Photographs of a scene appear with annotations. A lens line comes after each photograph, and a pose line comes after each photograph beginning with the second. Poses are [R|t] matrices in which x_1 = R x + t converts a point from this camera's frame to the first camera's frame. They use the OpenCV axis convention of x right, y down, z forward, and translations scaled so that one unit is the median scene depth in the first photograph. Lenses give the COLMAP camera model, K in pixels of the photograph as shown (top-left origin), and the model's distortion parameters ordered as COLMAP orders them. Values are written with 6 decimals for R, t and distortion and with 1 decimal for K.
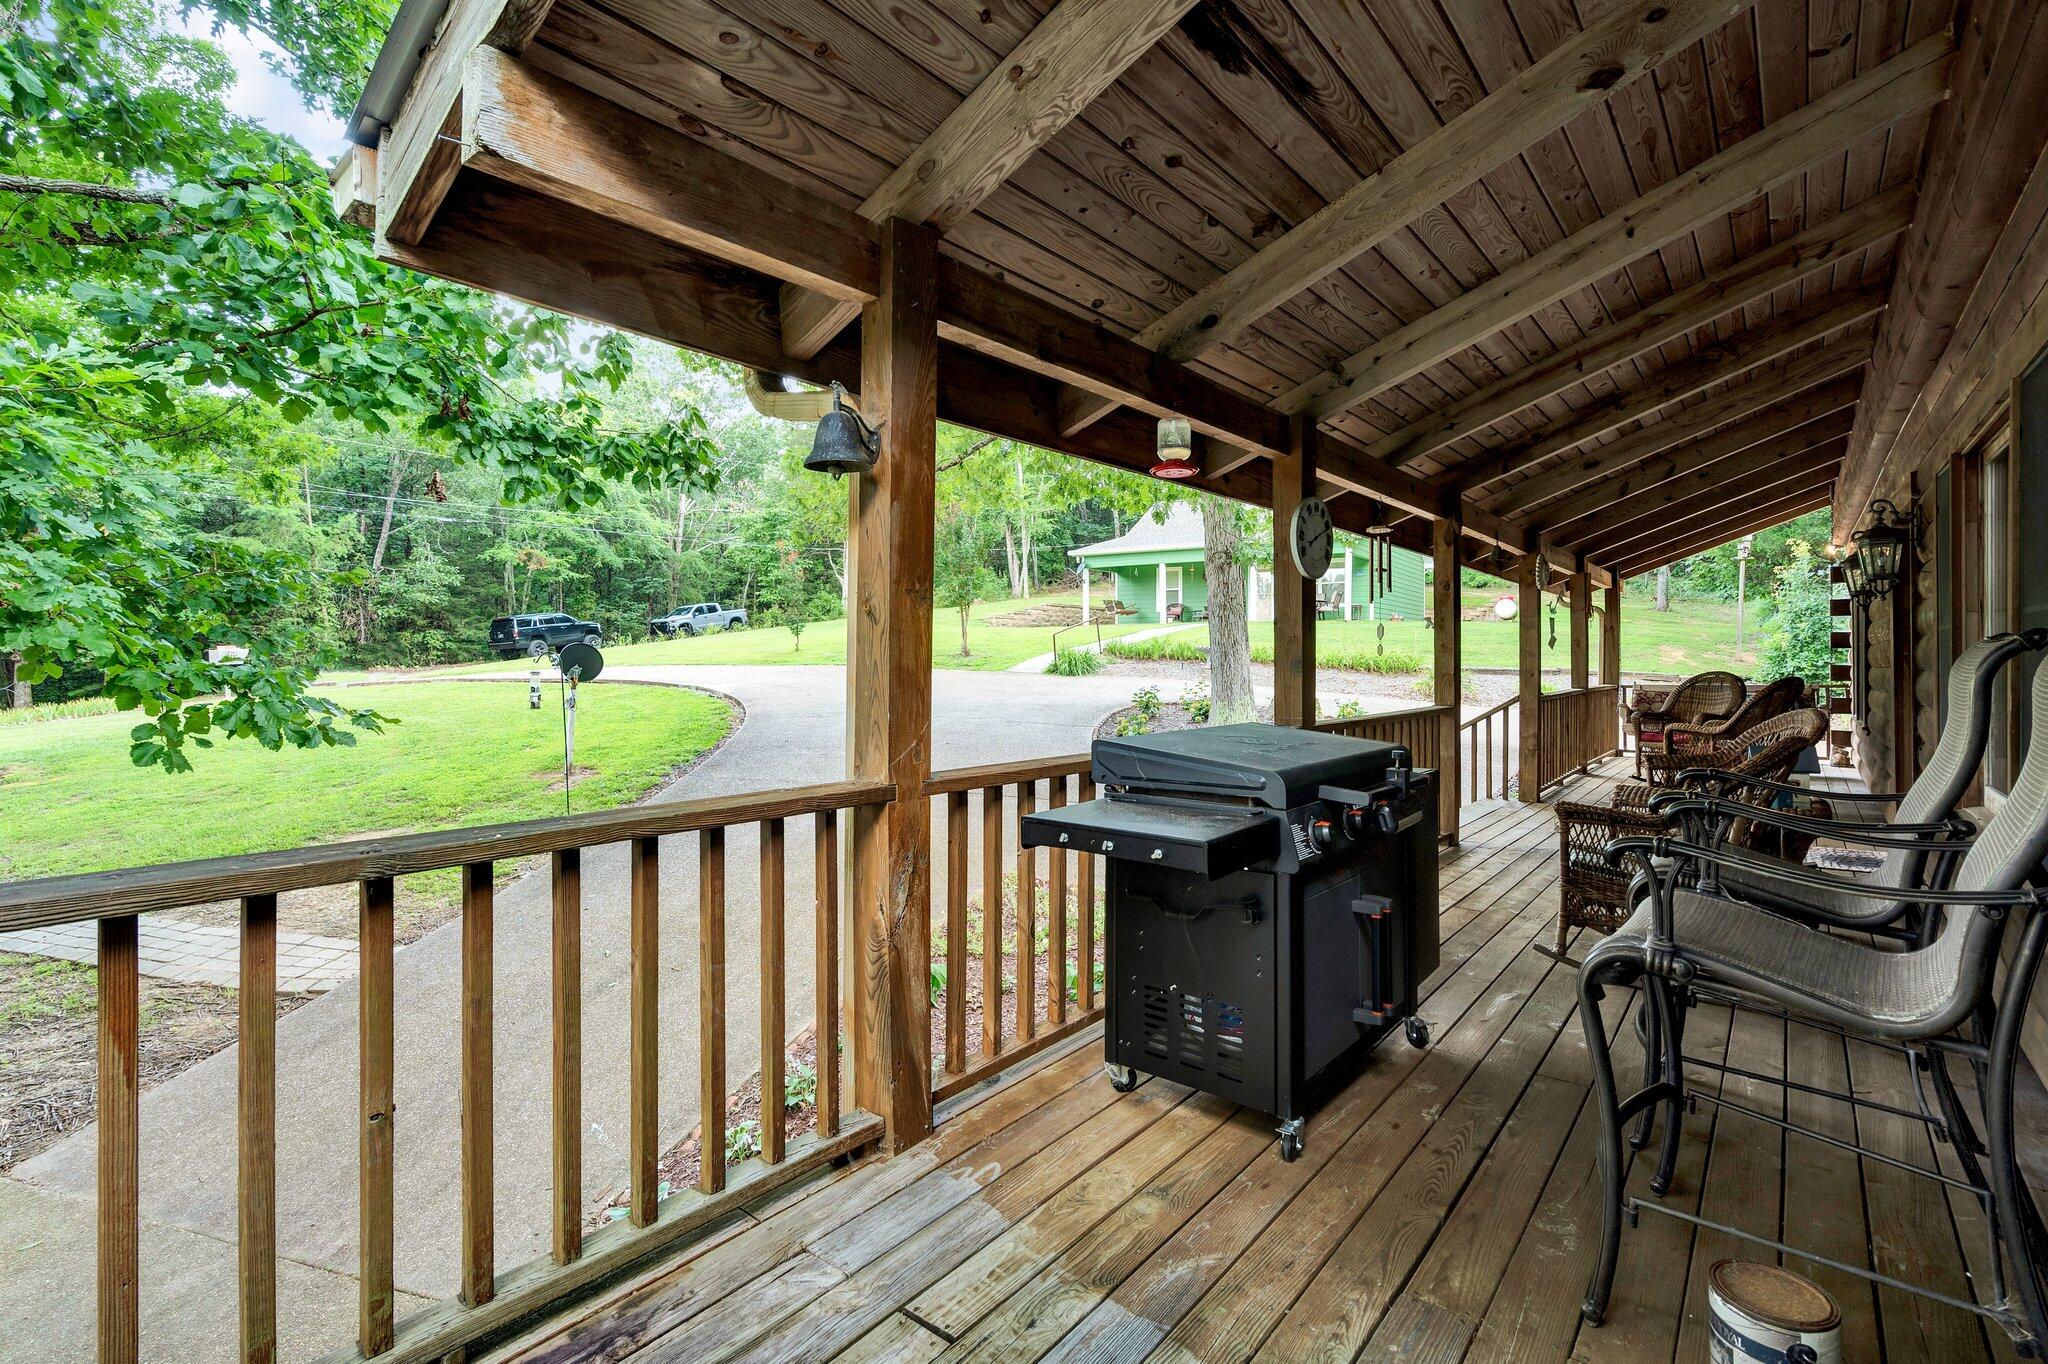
lens RADIAL K [[935.8, 0, 1022.4], [0, 935.8, 663.5], [0, 0, 1]] dist [-0.005668, 0.001338]
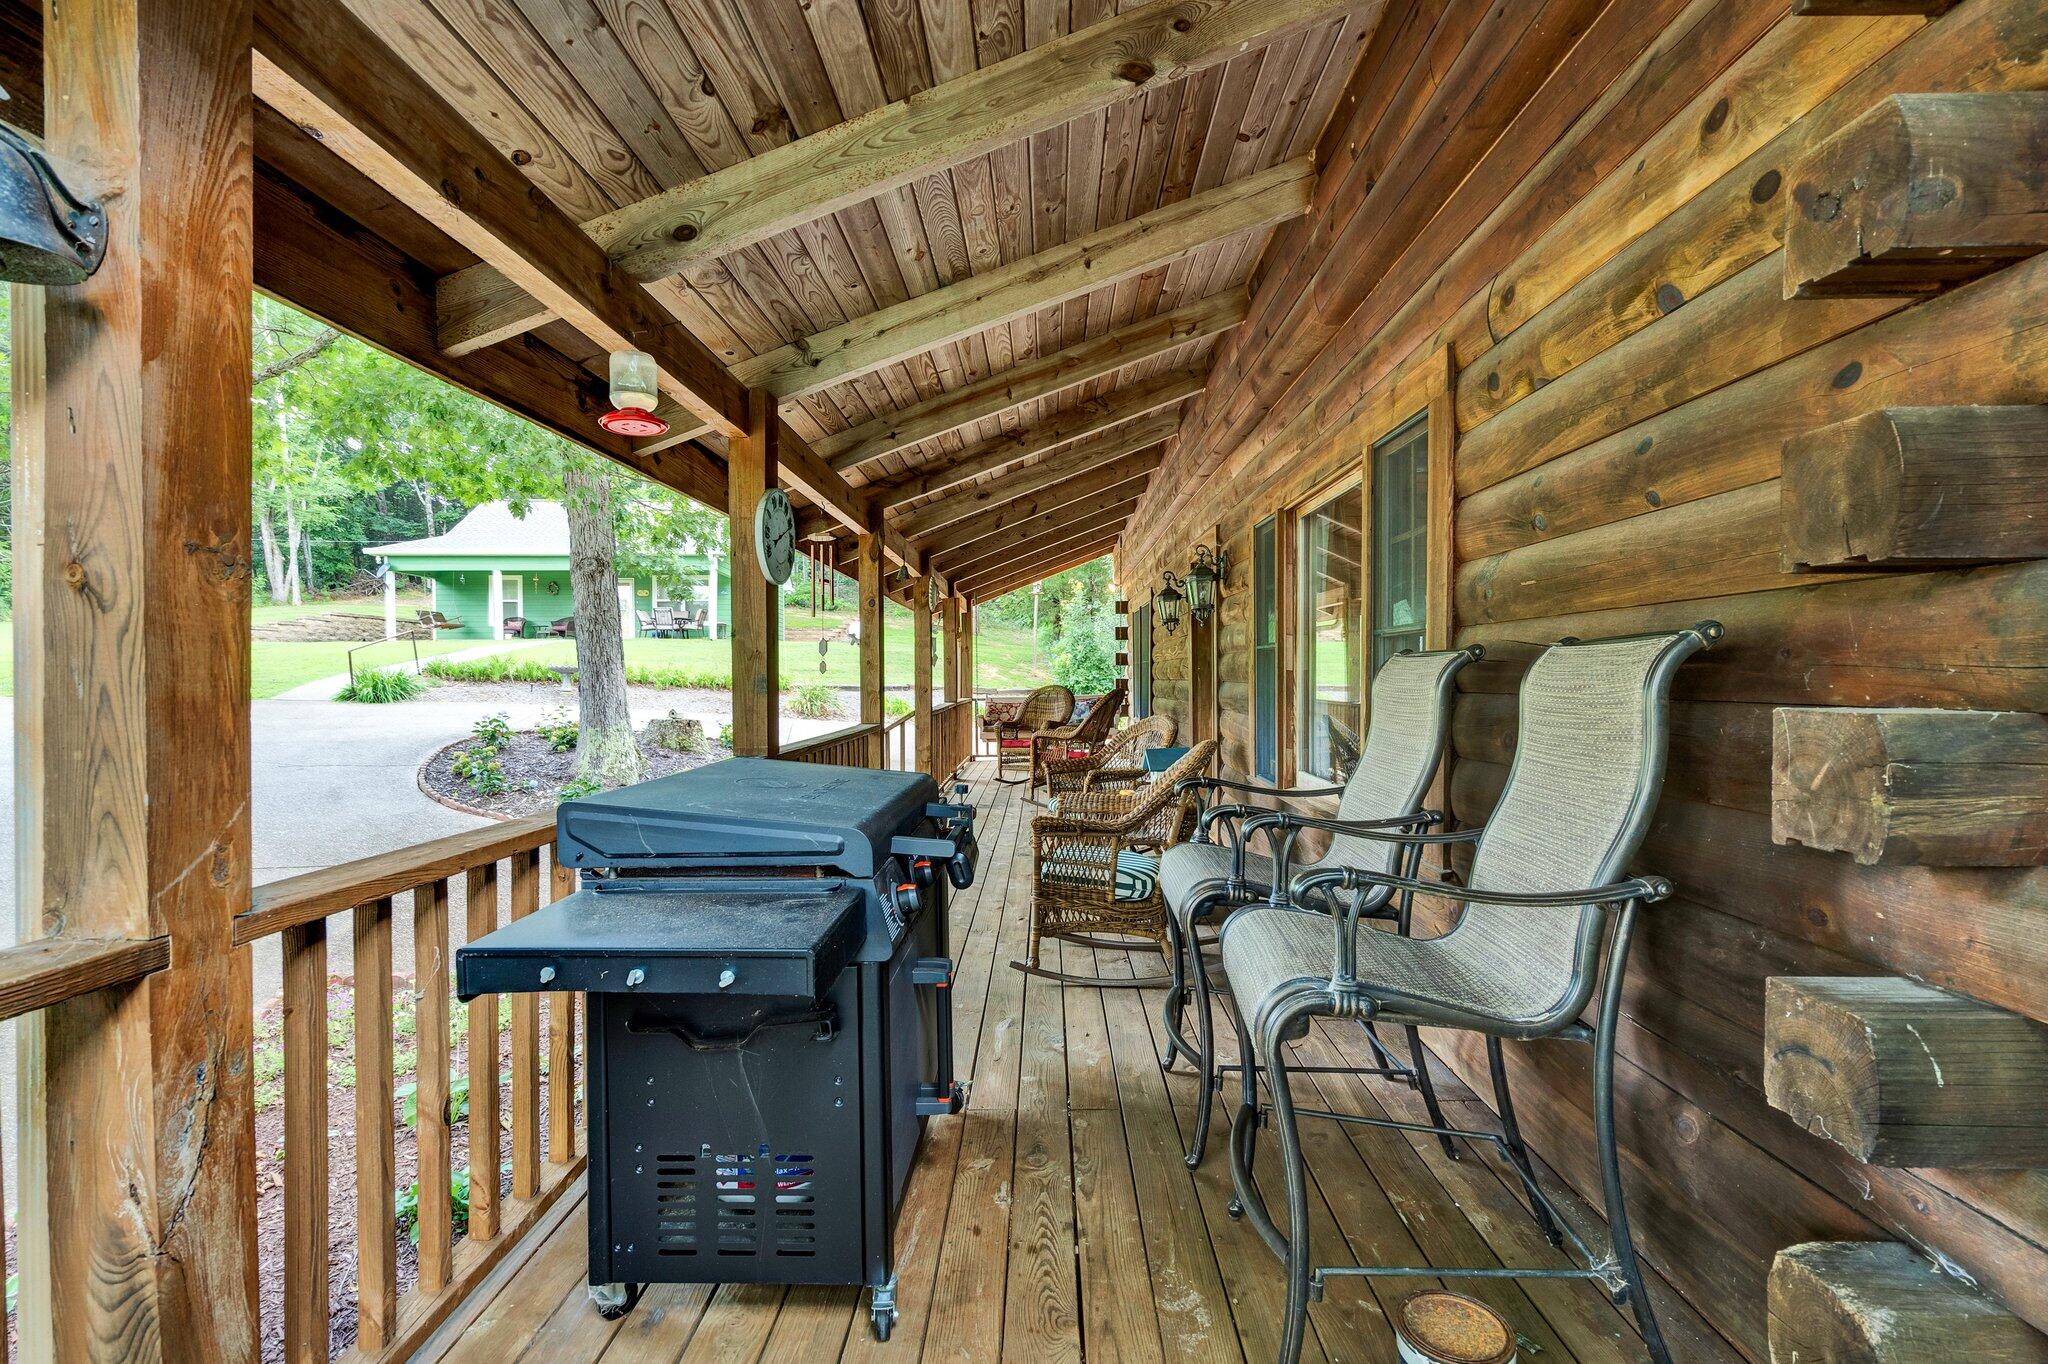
lens RADIAL K [[935.8, 0, 1025.8], [0, 935.8, 689.4], [0, 0, 1]] dist [-0.005668, 0.001338]
pose [[0.784468, -0.017354, 0.619927, -0.056584], [0.013228, 0.999849, 0.011250, -0.000562], [-0.620028, -0.000625, 0.784579, 0.227411]]
